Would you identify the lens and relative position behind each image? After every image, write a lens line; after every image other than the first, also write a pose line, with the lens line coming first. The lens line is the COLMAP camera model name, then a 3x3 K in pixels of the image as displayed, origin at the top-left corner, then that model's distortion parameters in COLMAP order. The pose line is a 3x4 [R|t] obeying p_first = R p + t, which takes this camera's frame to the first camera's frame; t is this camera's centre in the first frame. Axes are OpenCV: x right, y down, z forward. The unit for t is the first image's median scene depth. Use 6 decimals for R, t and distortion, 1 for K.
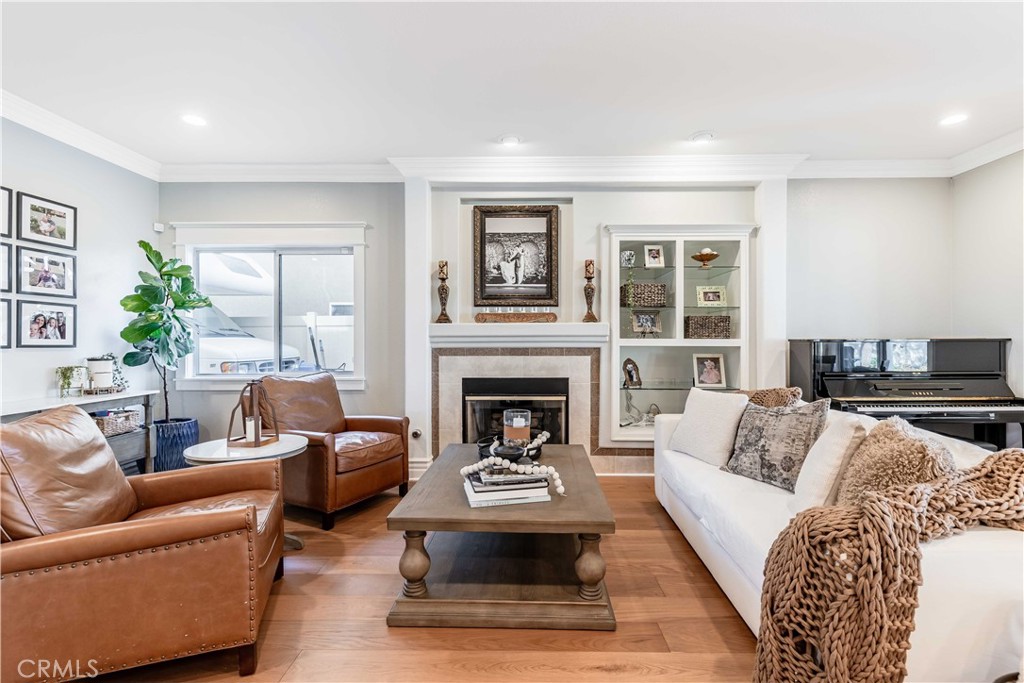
lens RADIAL K [[456.7, 0, 512.8], [0, 456.7, 341.1], [0, 0, 1]] dist [-0.003957, -0.001169]
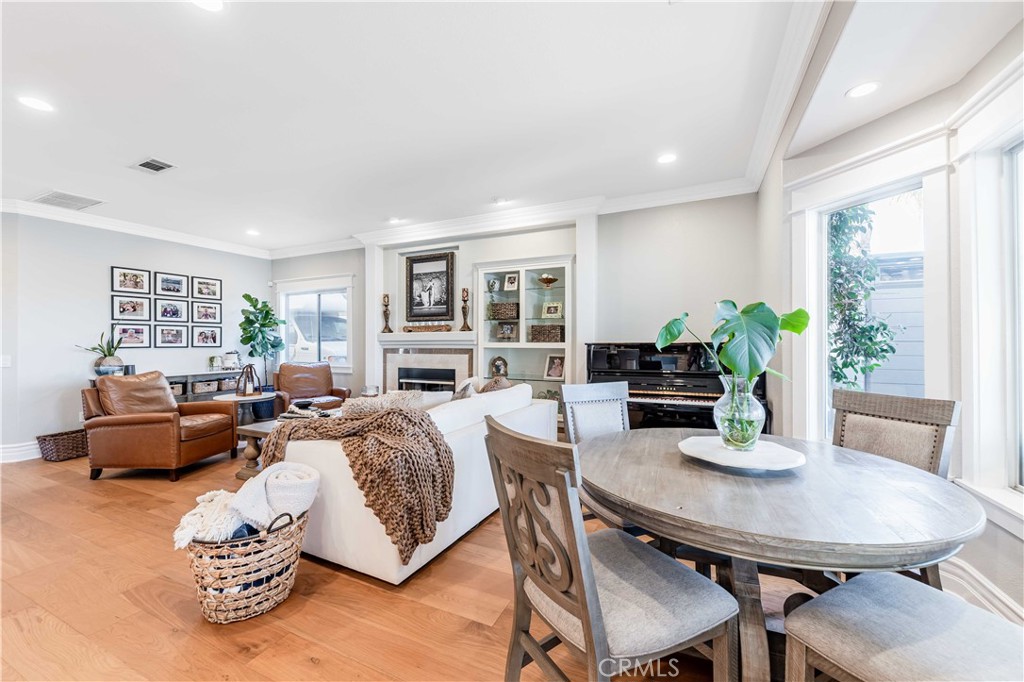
lens RADIAL K [[388.5, 0, 513.3], [0, 388.5, 342.7], [0, 0, 1]] dist [-0.014275, 0.000086]
pose [[0.918660, -0.000927, -0.395048, 0.783159], [0.001797, 0.999997, 0.001833, -0.006383], [0.395045, -0.002394, 0.918658, -0.071556]]
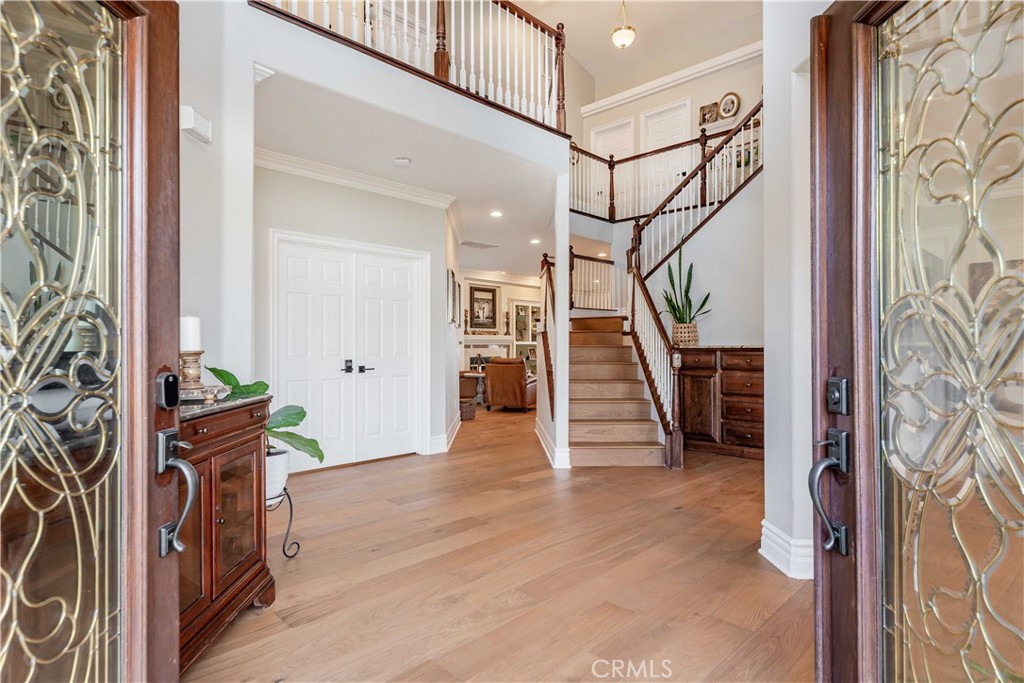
lens RADIAL K [[565.4, 0, 519.9], [0, 565.4, 336.7], [0, 0, 1]] dist [0.032531, -0.001824]
pose [[0.667047, 0.012228, 0.744915, -2.185088], [0.001291, 0.999845, -0.017568, 0.025042], [-0.745015, 0.012680, 0.666928, -1.214941]]
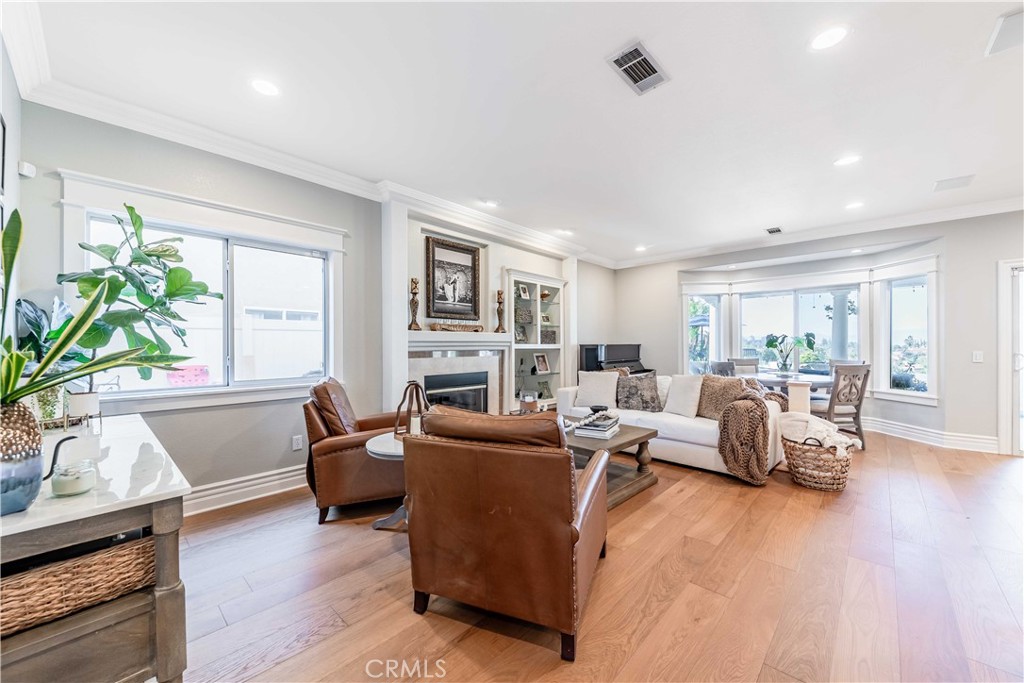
lens RADIAL K [[388.5, 0, 512.9], [0, 388.5, 342.4], [0, 0, 1]] dist [-0.014275, 0.000086]
pose [[0.667034, 0.005193, 0.745010, -0.721428], [0.003552, 0.999942, -0.010150, 0.002712], [-0.745019, 0.009417, 0.666977, 0.136994]]
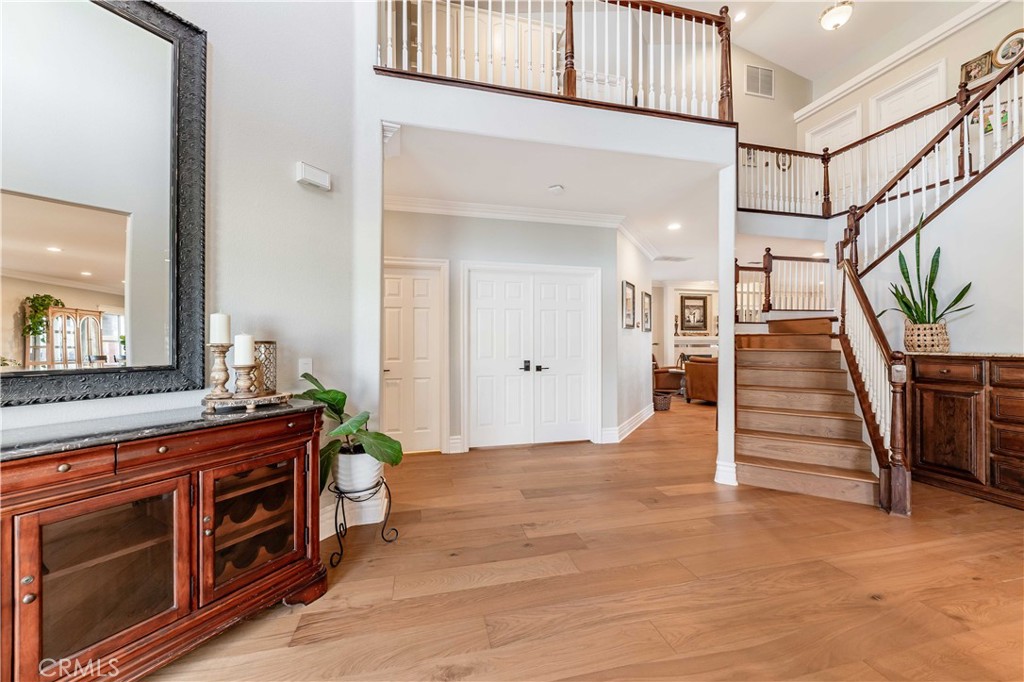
lens RADIAL K [[383.4, 0, 510.8], [0, 383.4, 337.8], [0, 0, 1]] dist [0.015771, -0.006696]
pose [[0.966232, 0.005114, 0.257623, -1.788446], [-0.002234, 0.999932, -0.011468, 0.002168], [-0.257664, 0.010505, 0.966178, -1.089640]]
